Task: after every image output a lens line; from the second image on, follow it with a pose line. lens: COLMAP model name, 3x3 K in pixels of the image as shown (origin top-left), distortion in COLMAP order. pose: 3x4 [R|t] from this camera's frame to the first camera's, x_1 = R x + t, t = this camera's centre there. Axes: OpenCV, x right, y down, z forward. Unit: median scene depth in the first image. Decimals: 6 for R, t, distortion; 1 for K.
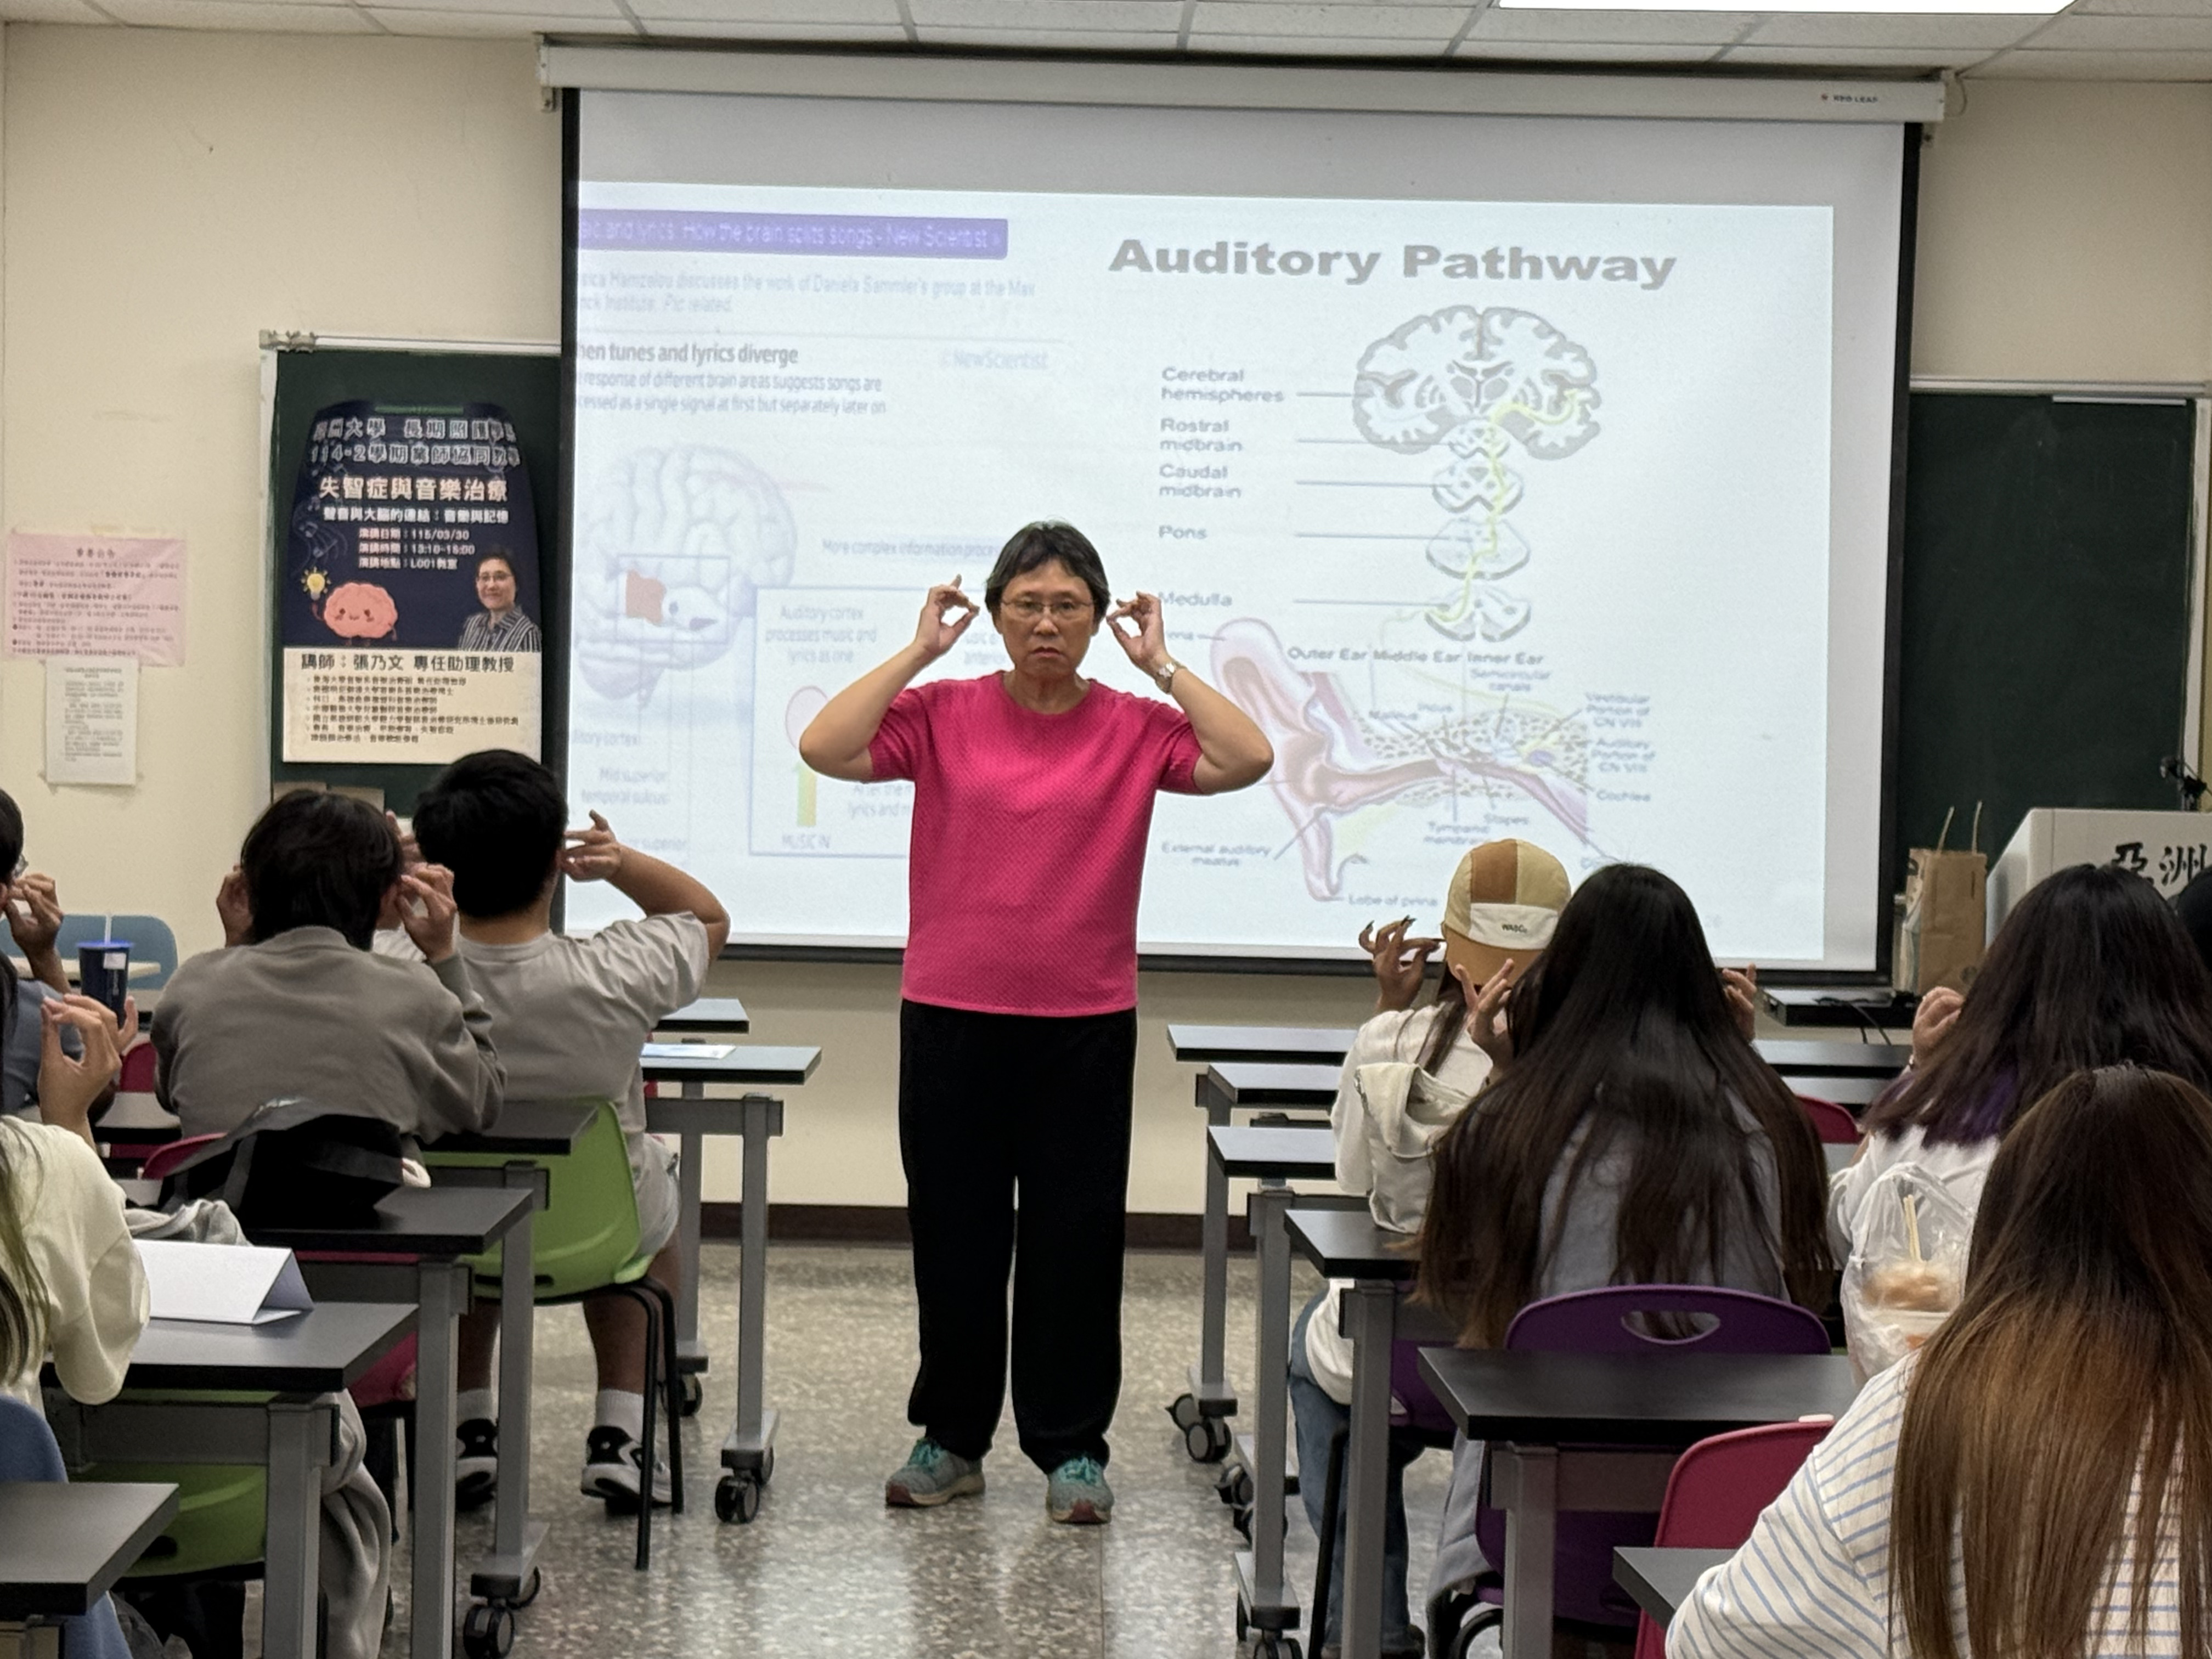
lens RADIAL K [[4968.9, 0, 1106.8], [0, 4968.9, 829.3], [0, 0, 1]] dist [0.125770, 0.000000]
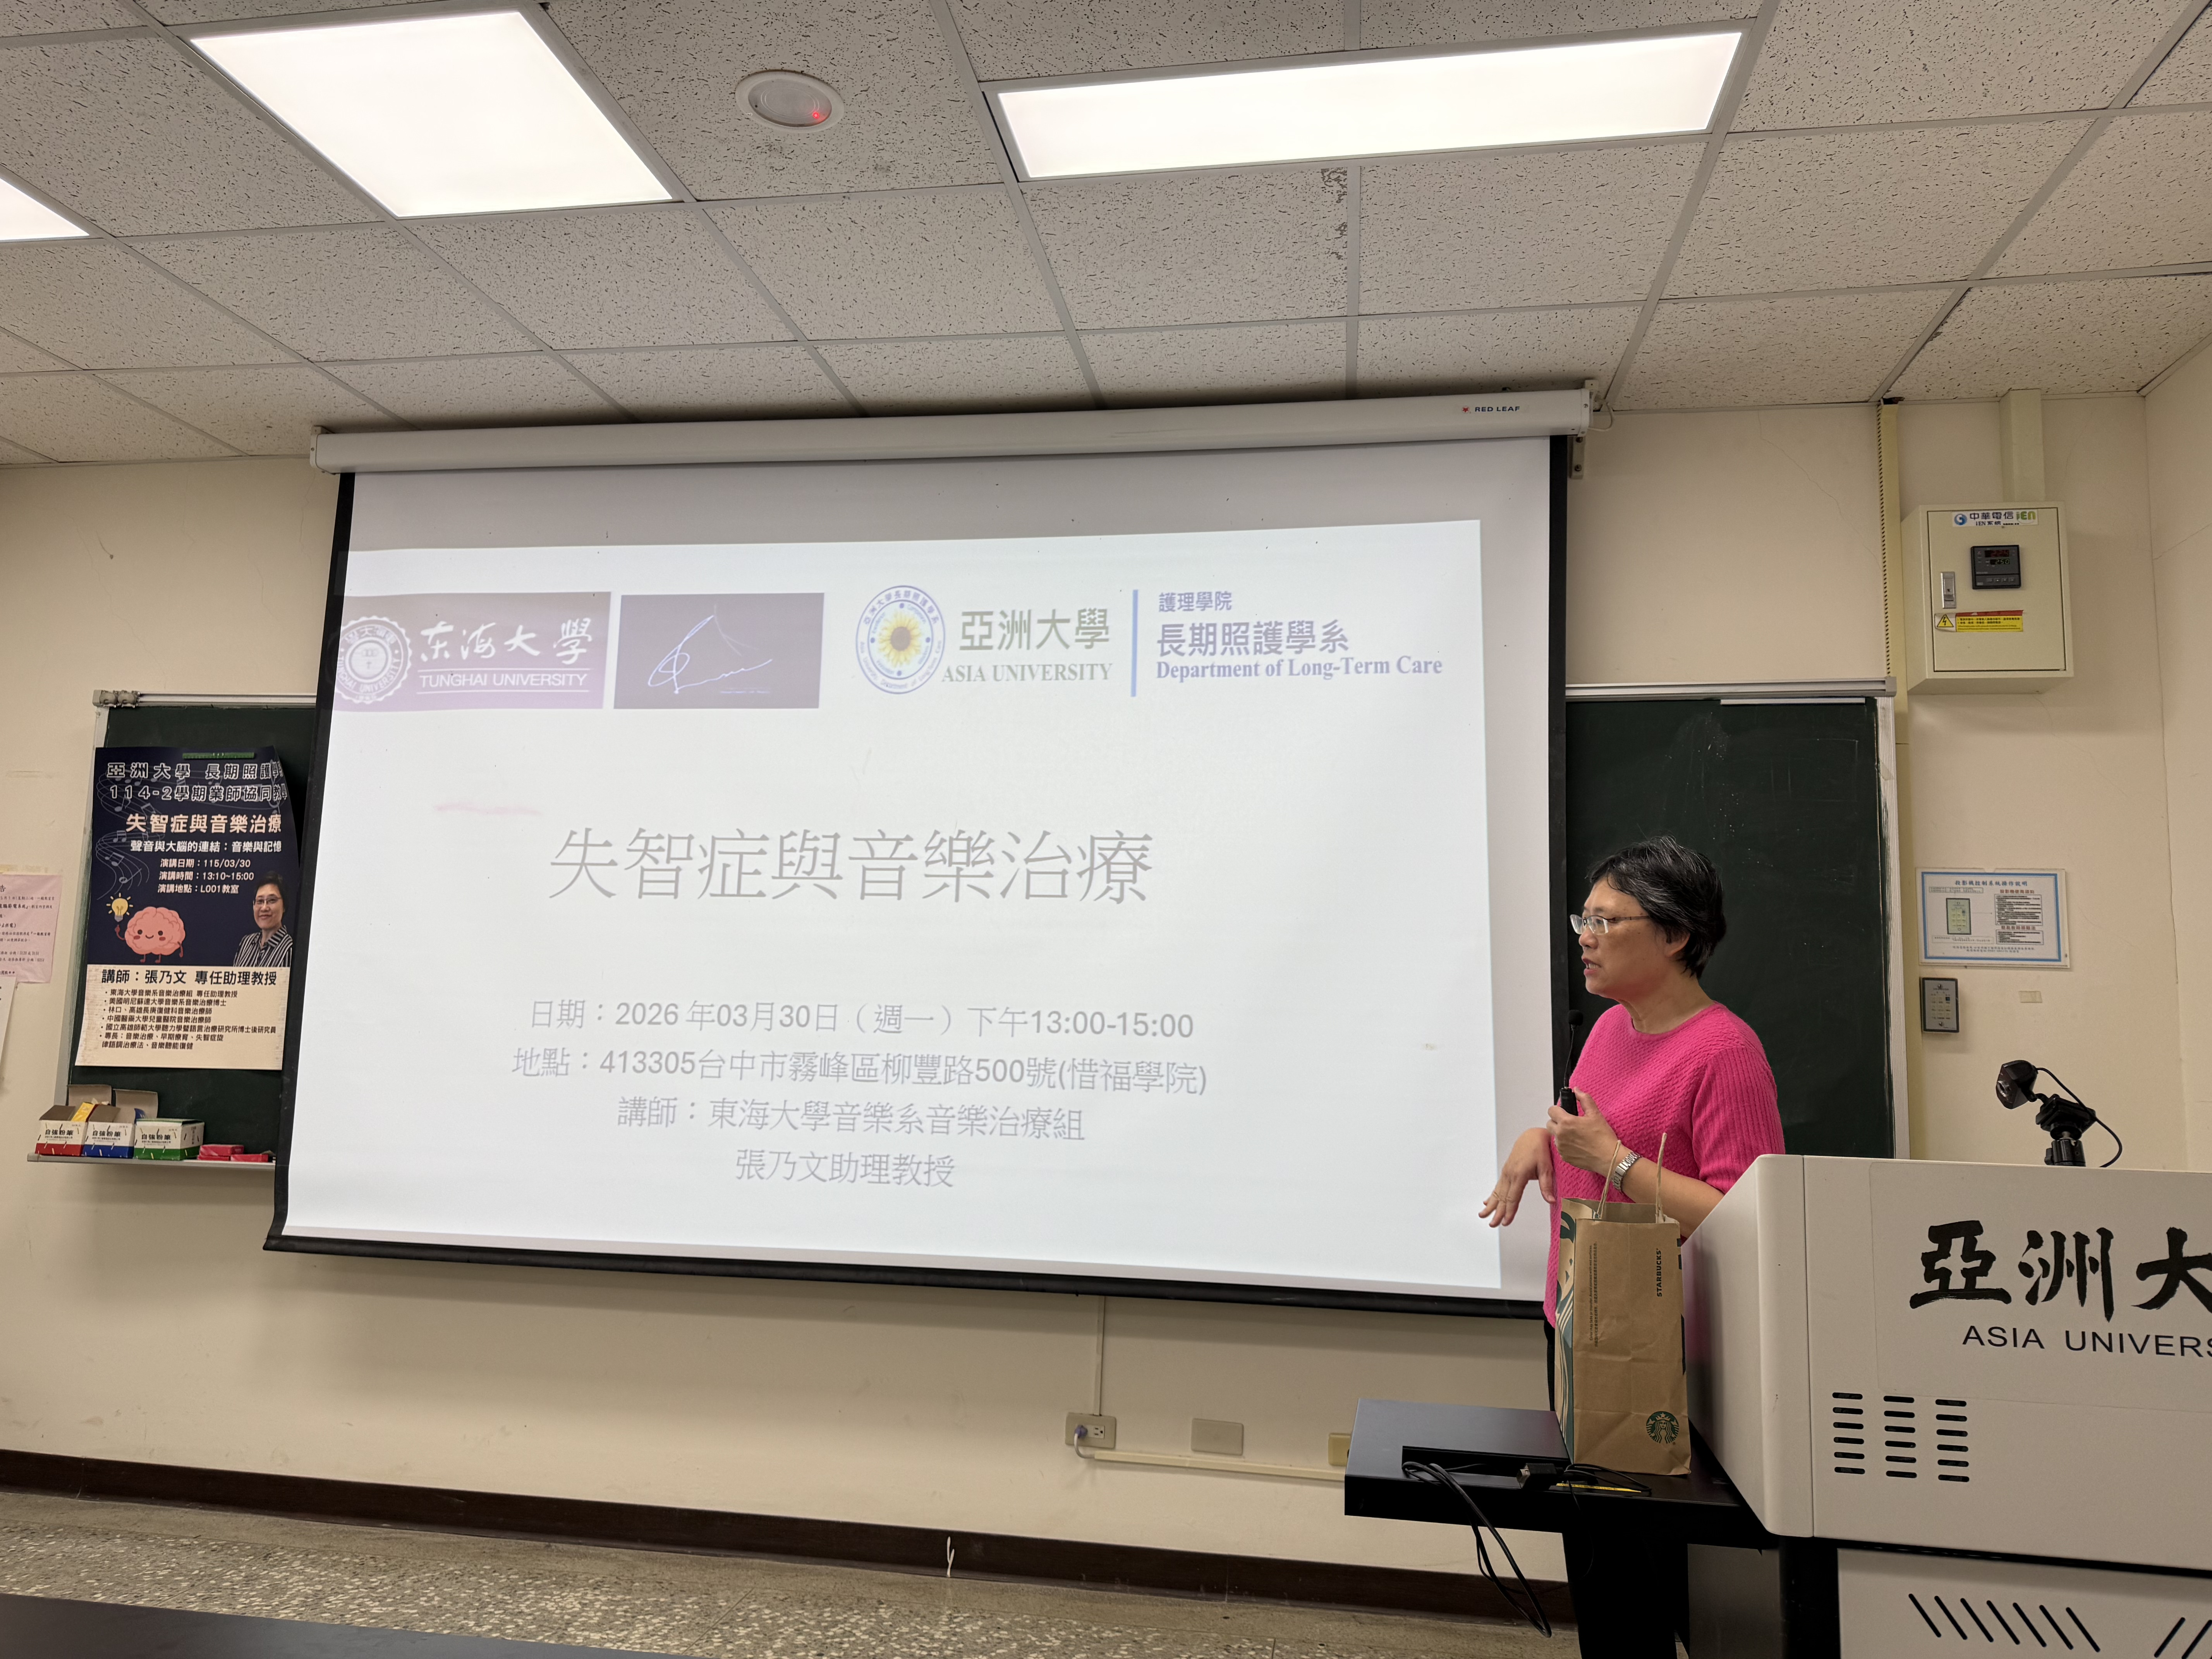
lens RADIAL K [[1554.0, 0, 1104.0], [0, 1554.0, 833.5], [0, 0, 1]] dist [0.018160, -0.002127]
pose [[0.985694, -0.017650, -0.167619, 0.121535], [-0.011847, 0.984787, -0.173363, -0.006853], [0.168129, 0.172869, 0.970489, 0.689053]]
